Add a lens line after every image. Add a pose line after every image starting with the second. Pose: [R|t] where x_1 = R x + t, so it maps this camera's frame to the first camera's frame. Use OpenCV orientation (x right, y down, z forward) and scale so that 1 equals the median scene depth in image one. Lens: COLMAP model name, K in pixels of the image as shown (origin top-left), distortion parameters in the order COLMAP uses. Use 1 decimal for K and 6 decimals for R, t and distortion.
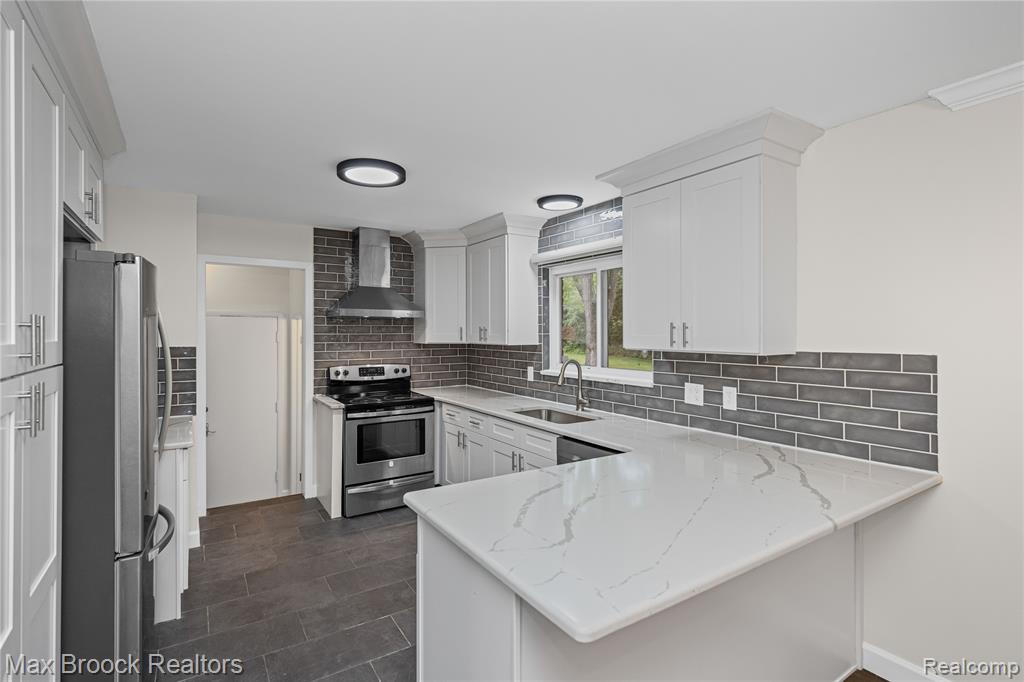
lens RADIAL K [[492.6, 0, 514.1], [0, 492.6, 330.7], [0, 0, 1]] dist [0.000673, 0.000306]
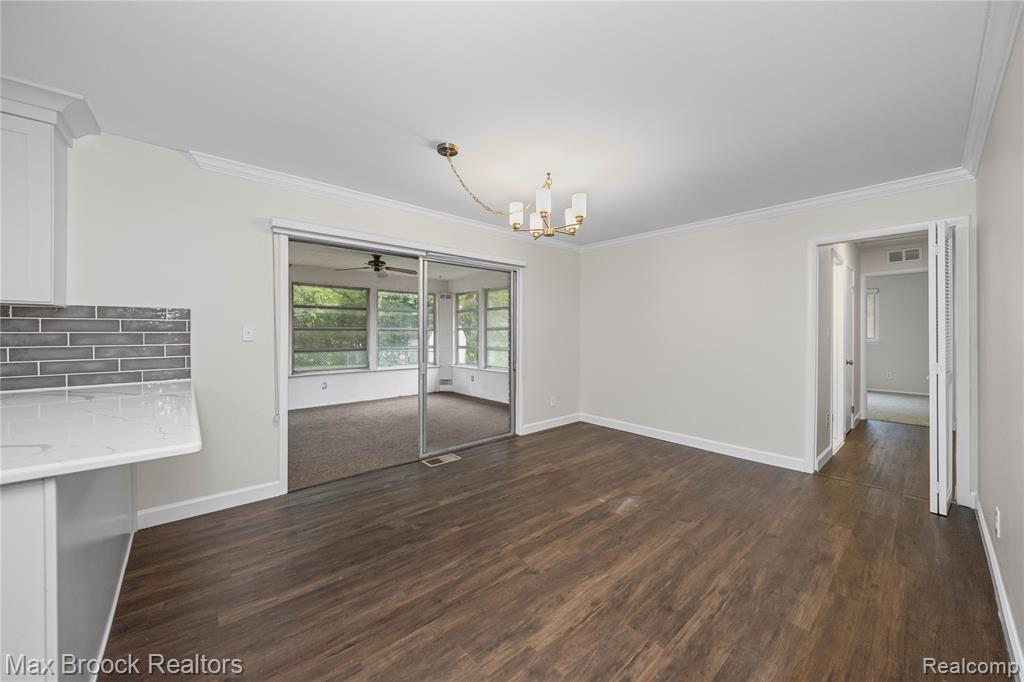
lens RADIAL K [[372.9, 0, 518.0], [0, 372.9, 332.5], [0, 0, 1]] dist [-0.000984, -0.004815]
pose [[-0.148272, -0.001204, 0.988946, -0.268173], [-0.005838, 0.999983, 0.000342, 0.059910], [-0.988929, -0.005723, -0.148277, 0.042835]]
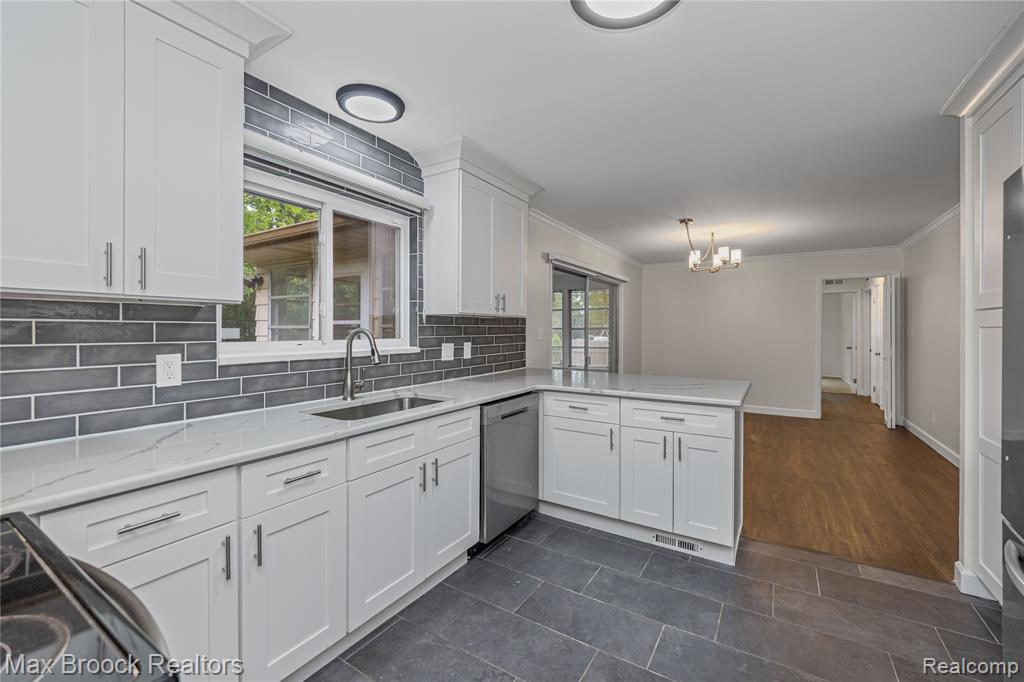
lens RADIAL K [[423.4, 0, 514.9], [0, 423.4, 328.5], [0, 0, 1]] dist [-0.000165, -0.000207]
pose [[-0.425346, 0.000330, 0.905031, -0.470513], [-0.006188, 0.999975, -0.003273, 0.052250], [-0.905010, -0.006992, -0.425333, 0.929715]]
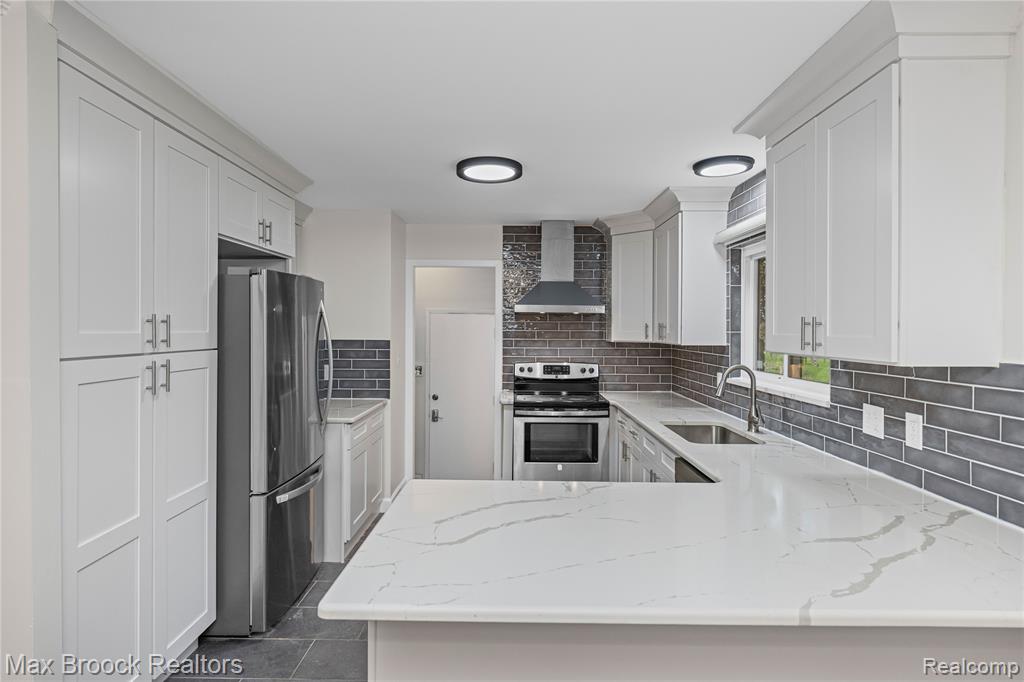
lens RADIAL K [[558.4, 0, 510.3], [0, 558.4, 332.4], [0, 0, 1]] dist [-0.001138, -0.001265]
pose [[0.831683, 0.009046, -0.555178, 0.268800], [-0.004796, 0.999947, 0.009109, 0.000689], [0.555231, -0.004913, 0.831682, 0.052696]]
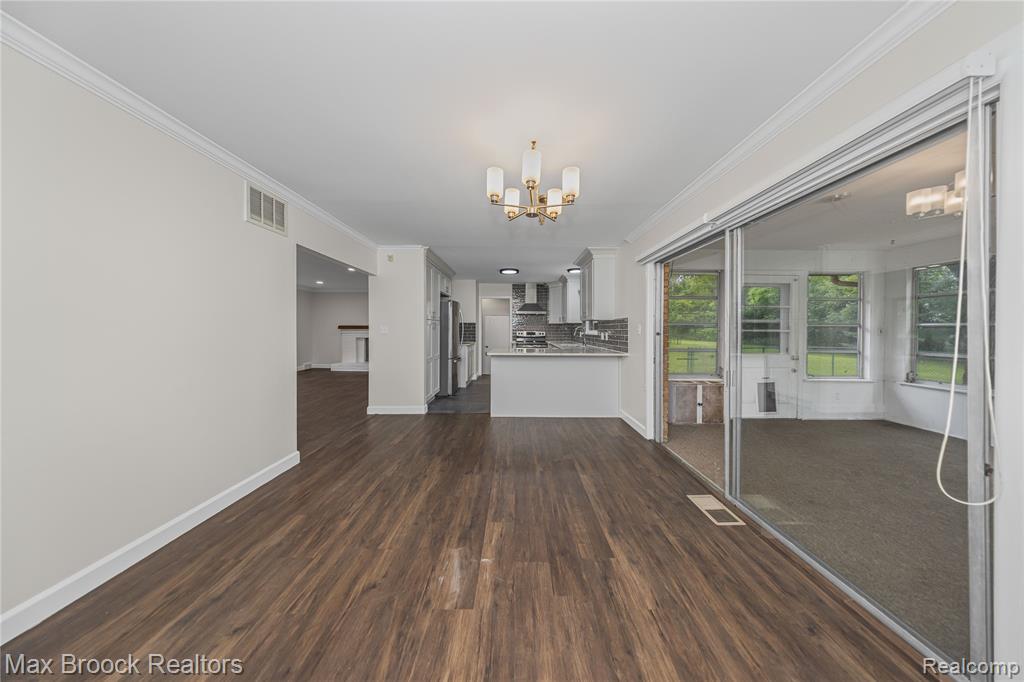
lens RADIAL K [[299.4, 0, 513.6], [0, 299.4, 334.5], [0, 0, 1]] dist [0.000002, 0.000013]
pose [[0.830612, 0.013953, -0.556677, 0.651250], [-0.001959, 0.999753, 0.022137, 0.057229], [0.556849, -0.017297, 0.830434, -0.529707]]
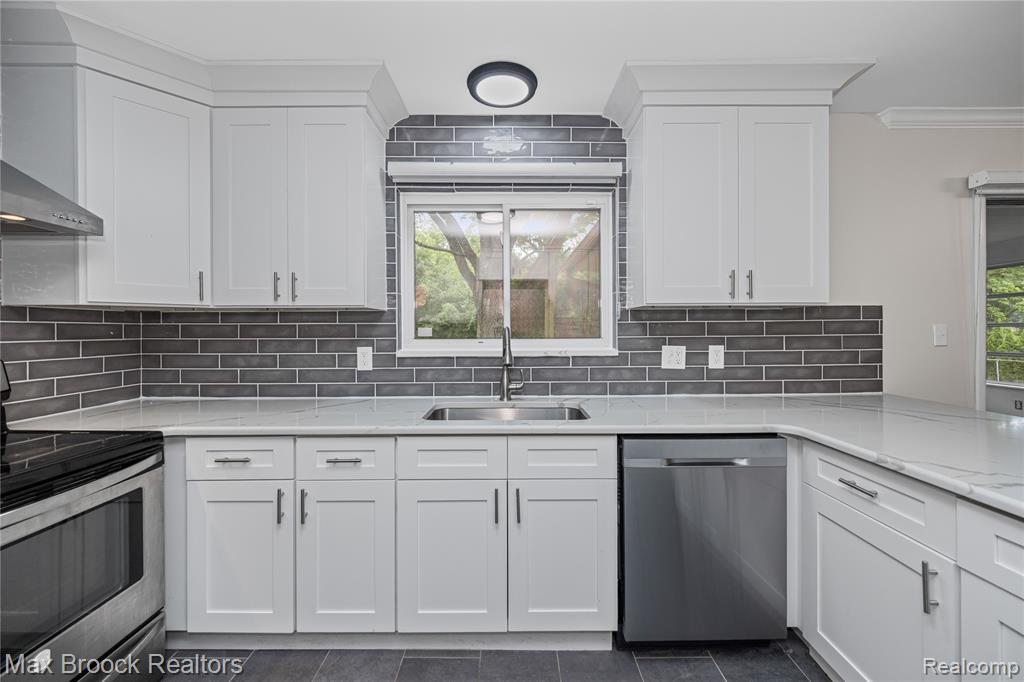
lens RADIAL K [[404.4, 0, 510.8], [0, 404.4, 329.0], [0, 0, 1]] dist [0.002991, -0.000076]
pose [[0.545599, -0.001225, 0.838045, -0.305164], [0.002153, 0.999998, 0.000061, 0.054353], [-0.838043, 0.001771, 0.545601, 0.605481]]
